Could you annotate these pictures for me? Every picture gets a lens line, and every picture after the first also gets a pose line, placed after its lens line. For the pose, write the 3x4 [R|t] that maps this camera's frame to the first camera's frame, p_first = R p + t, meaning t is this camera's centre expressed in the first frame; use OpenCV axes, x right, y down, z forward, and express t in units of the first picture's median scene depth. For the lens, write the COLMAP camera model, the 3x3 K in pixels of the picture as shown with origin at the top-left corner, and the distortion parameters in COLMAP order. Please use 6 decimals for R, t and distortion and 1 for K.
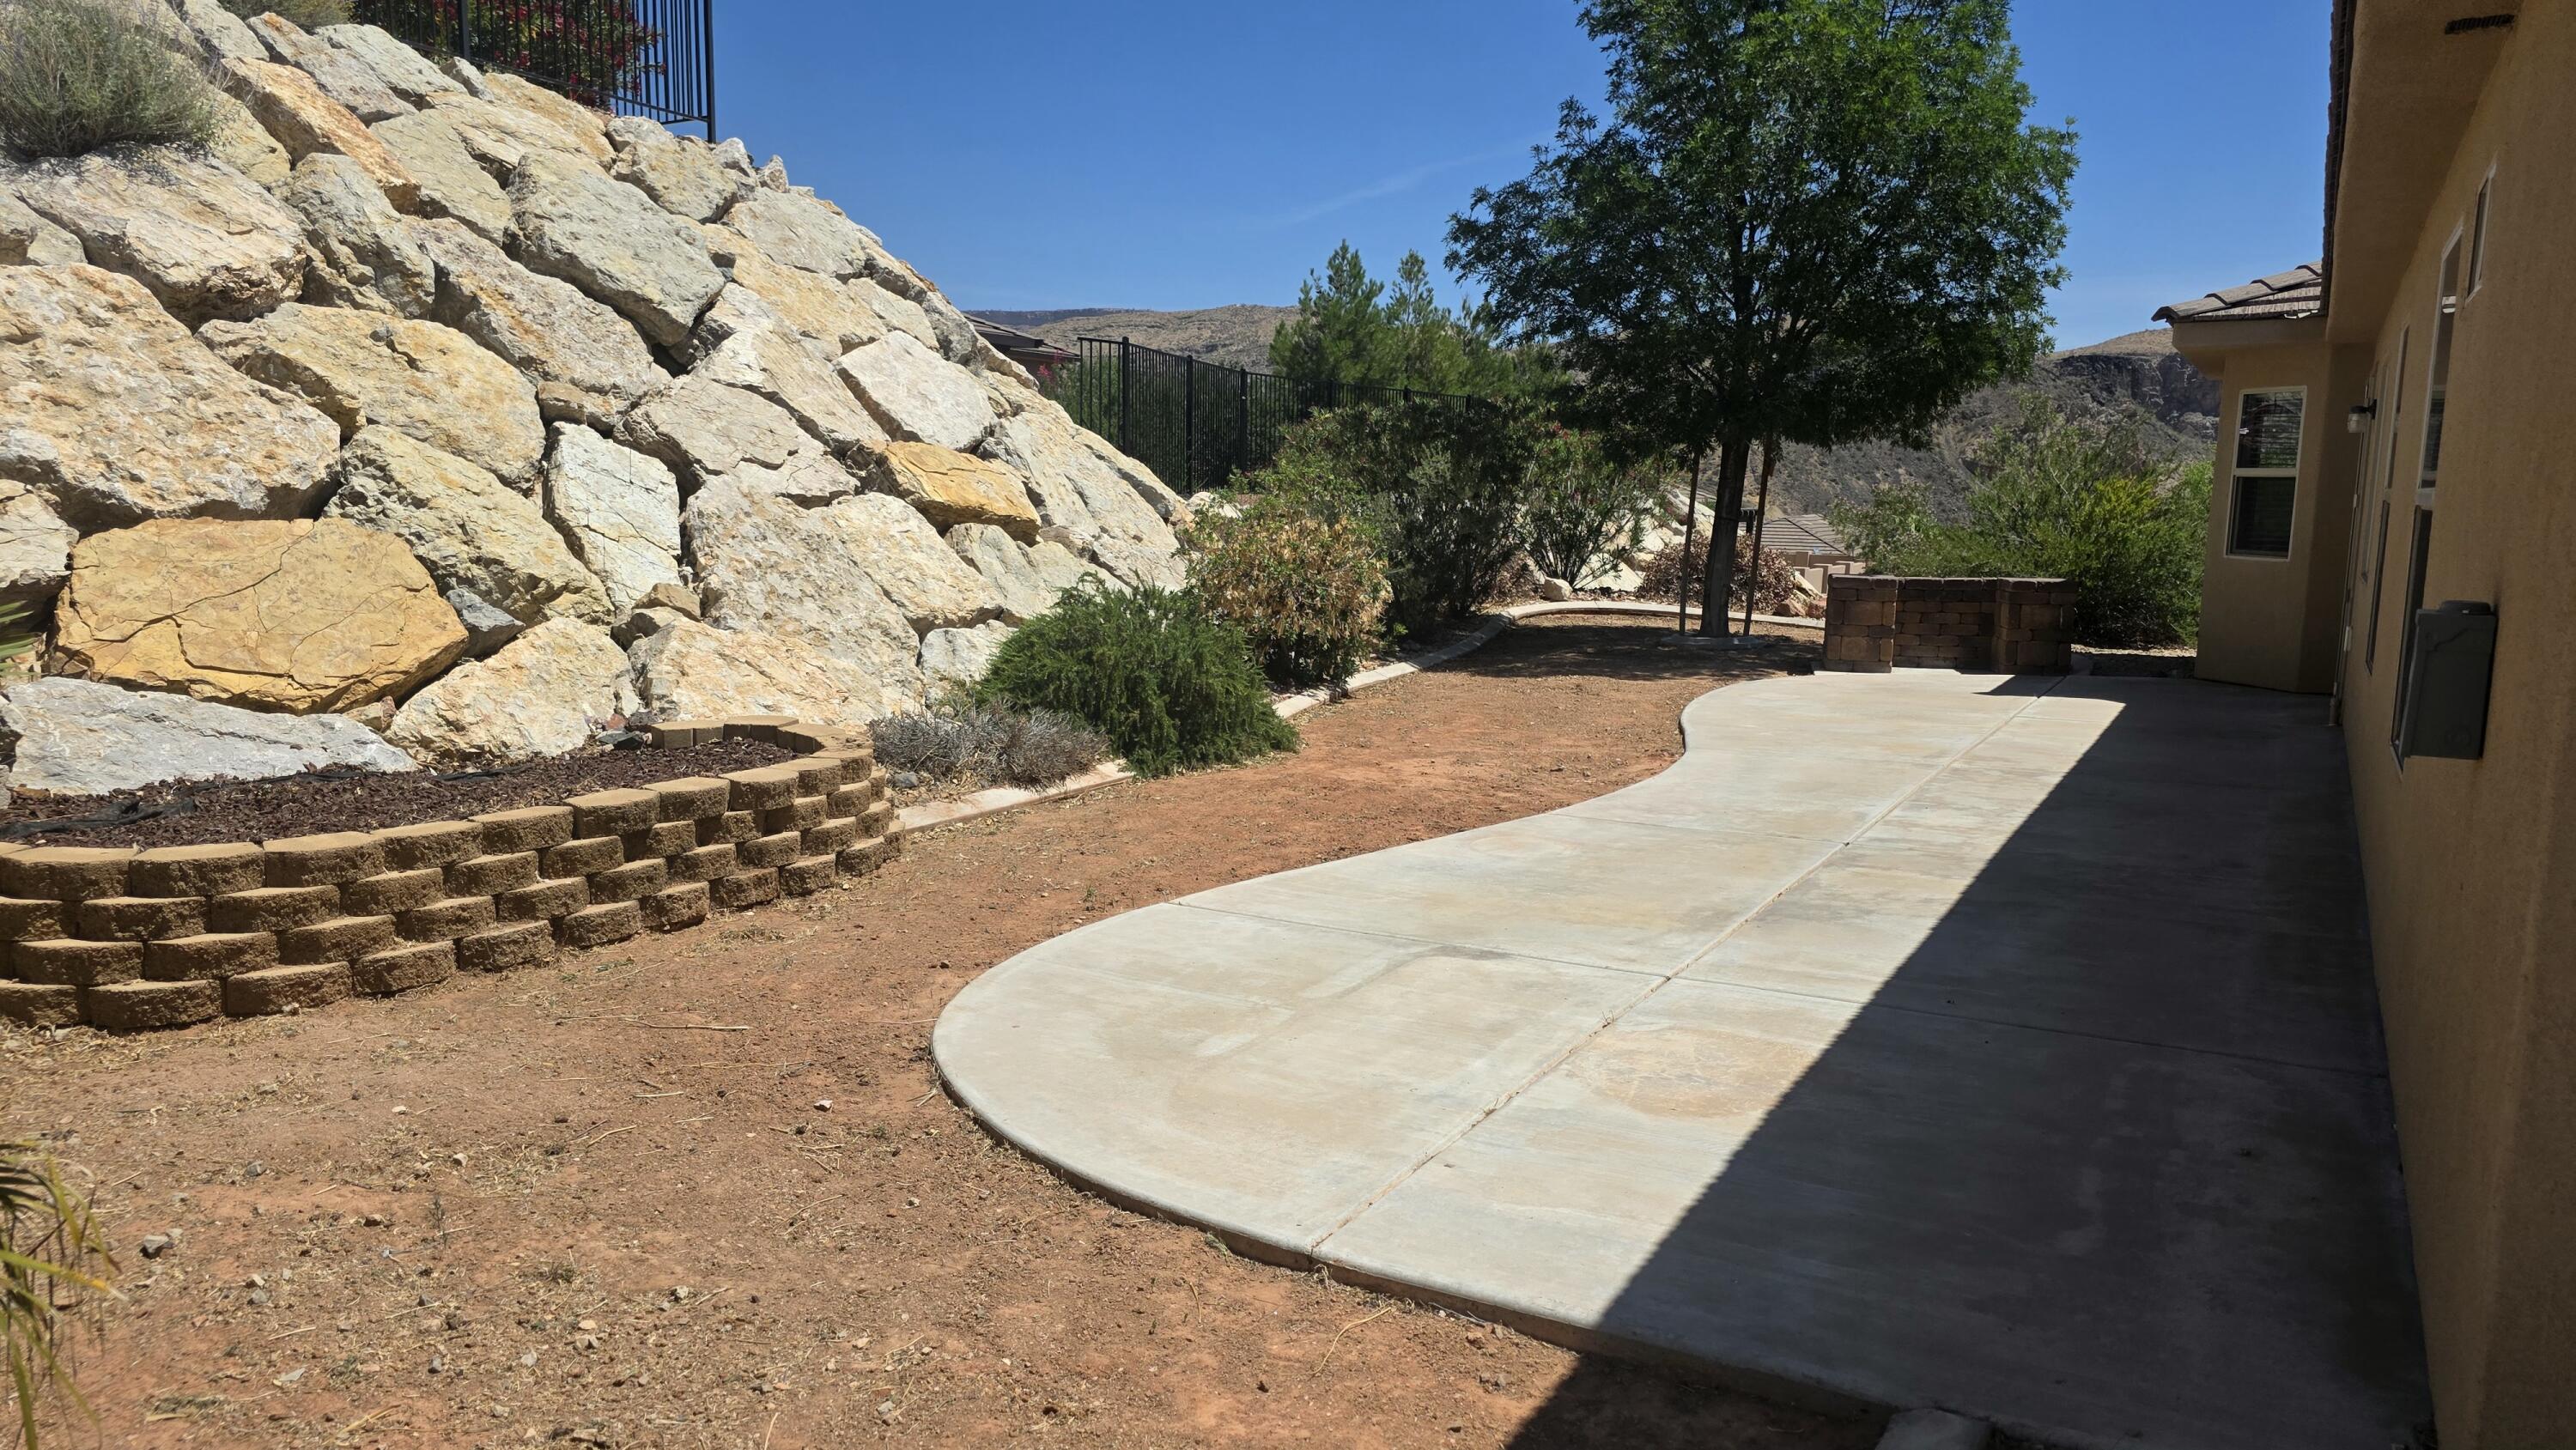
lens RADIAL K [[1729.5, 0, 1277.6], [0, 1729.5, 717.1], [0, 0, 1]] dist [0.042486, -0.039519]
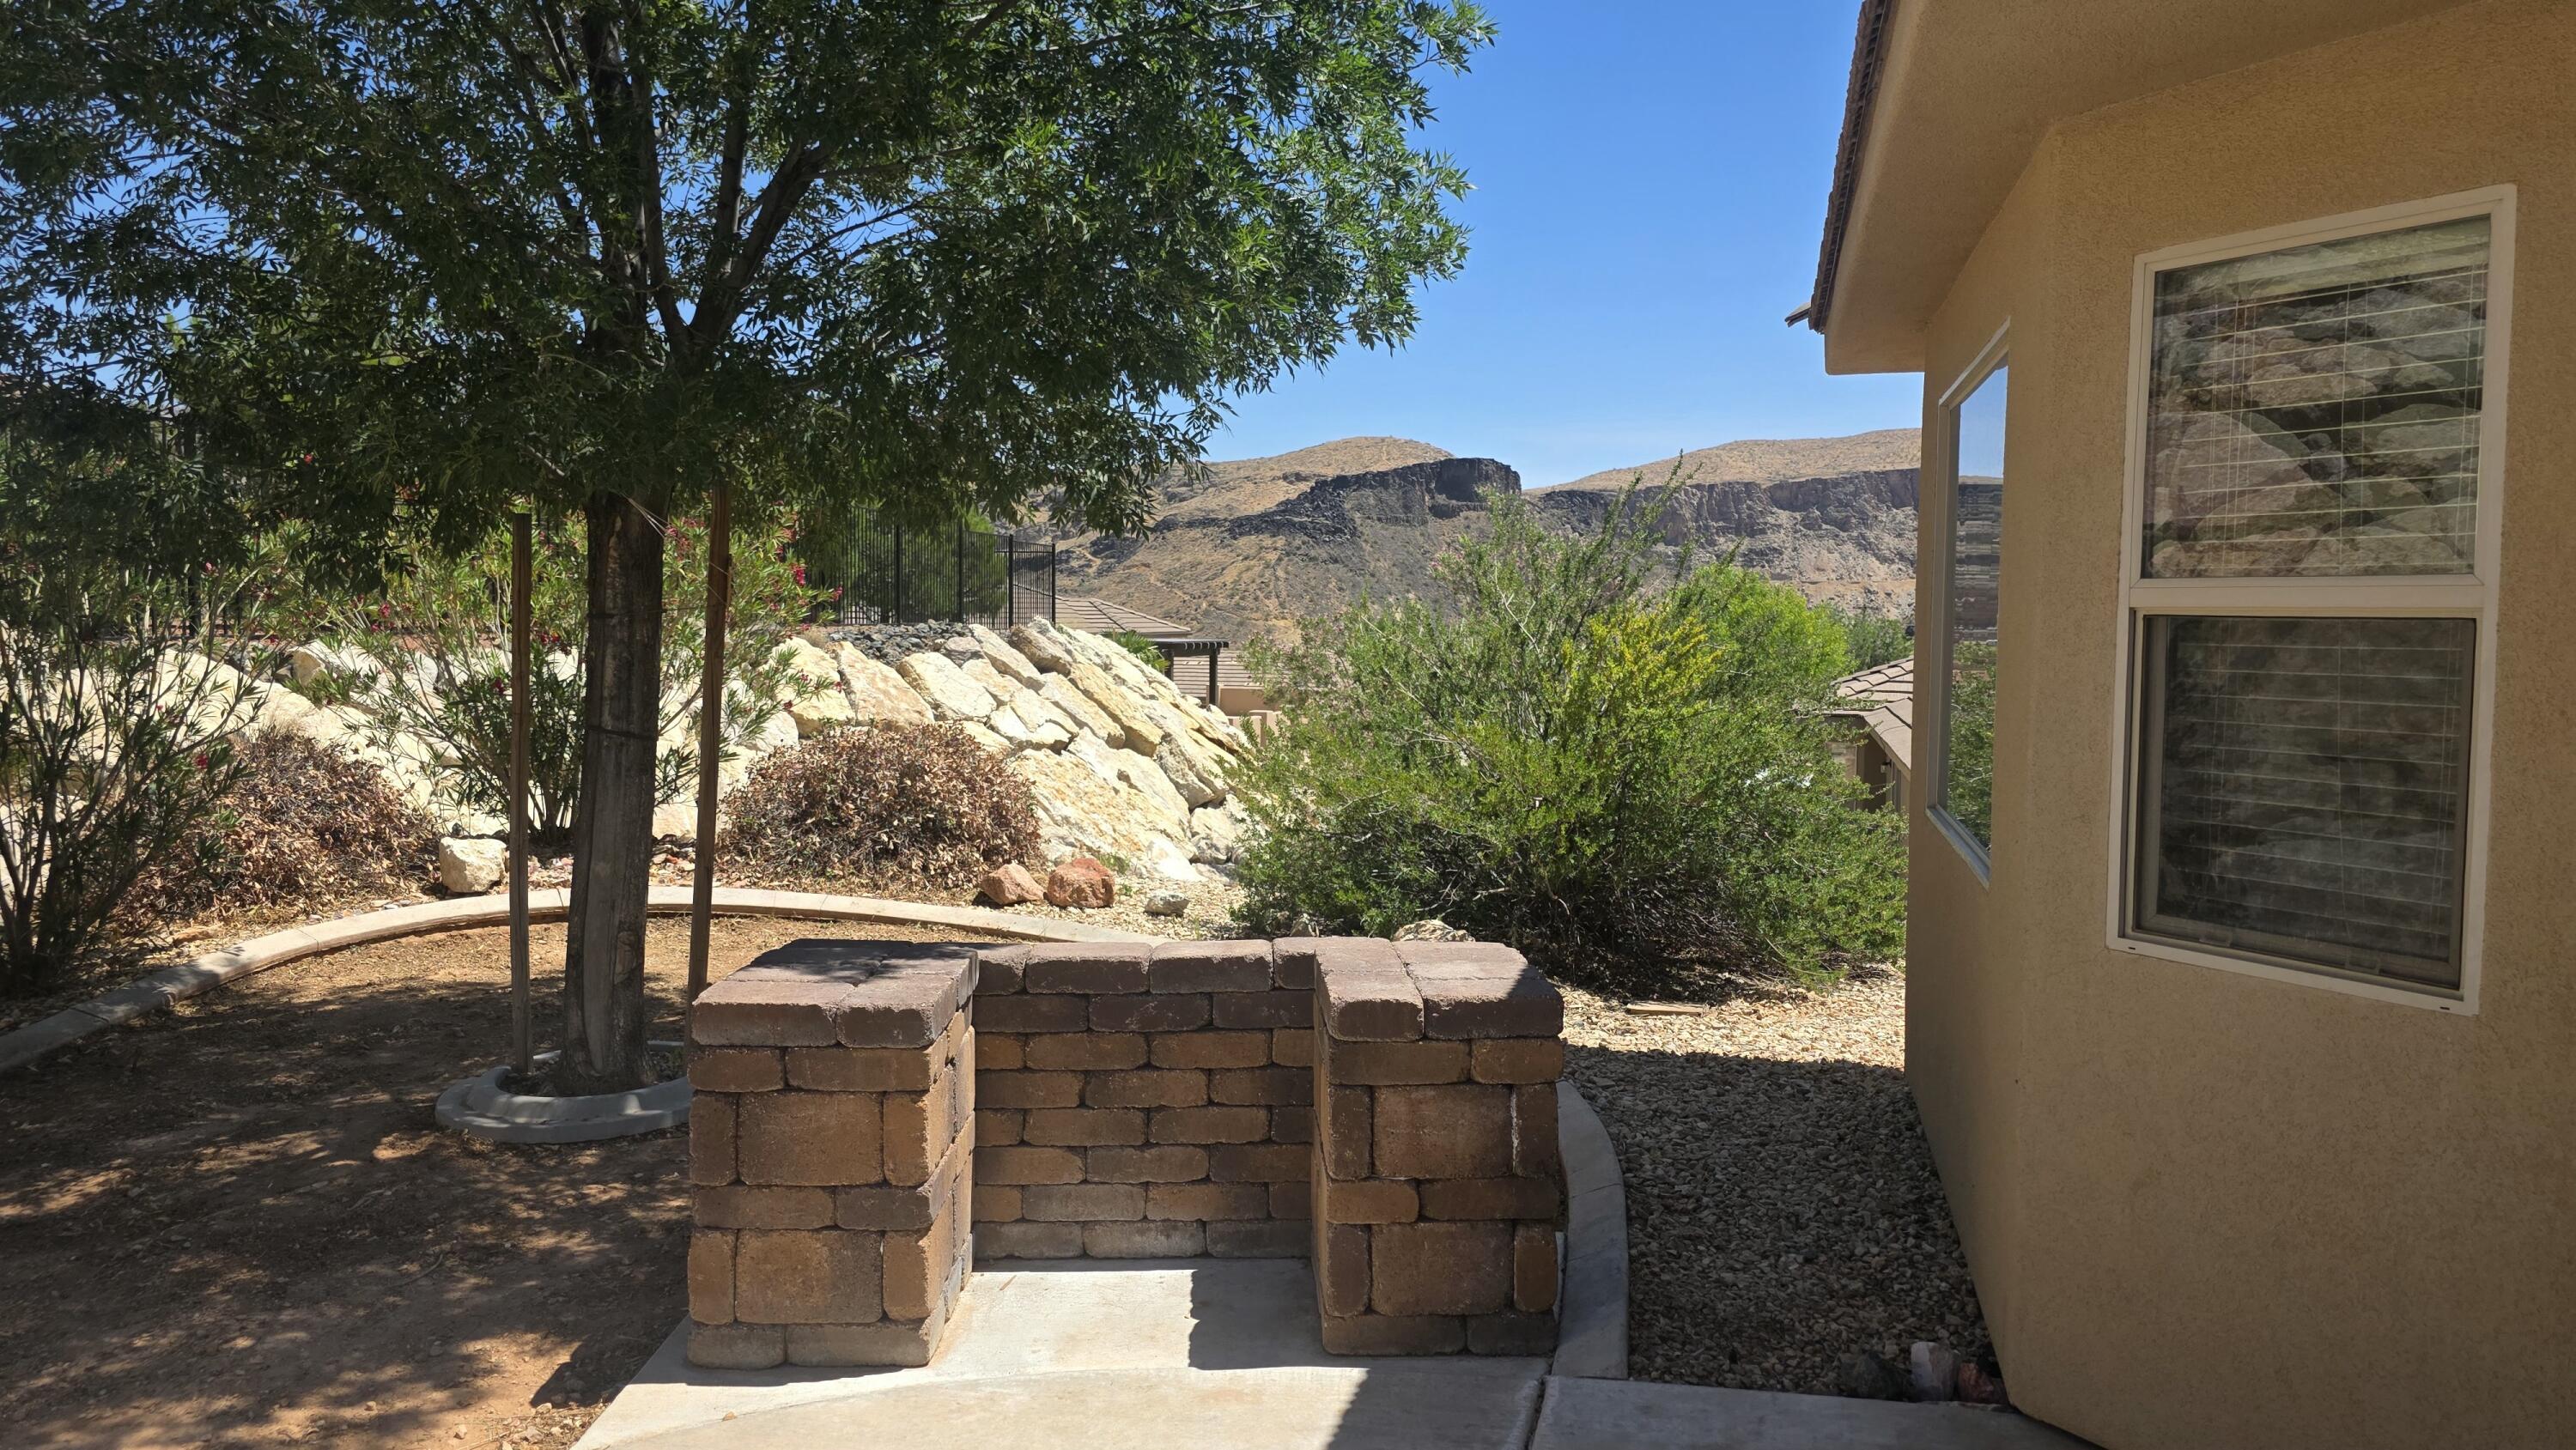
lens RADIAL K [[1729.5, 0, 1277.6], [0, 1729.5, 717.1], [0, 0, 1]] dist [0.042486, -0.039519]
pose [[0.965570, -0.027014, 0.258738, 0.312859], [0.045926, 0.996673, -0.067327, -0.094241], [-0.256058, 0.076892, 0.963598, 0.672702]]
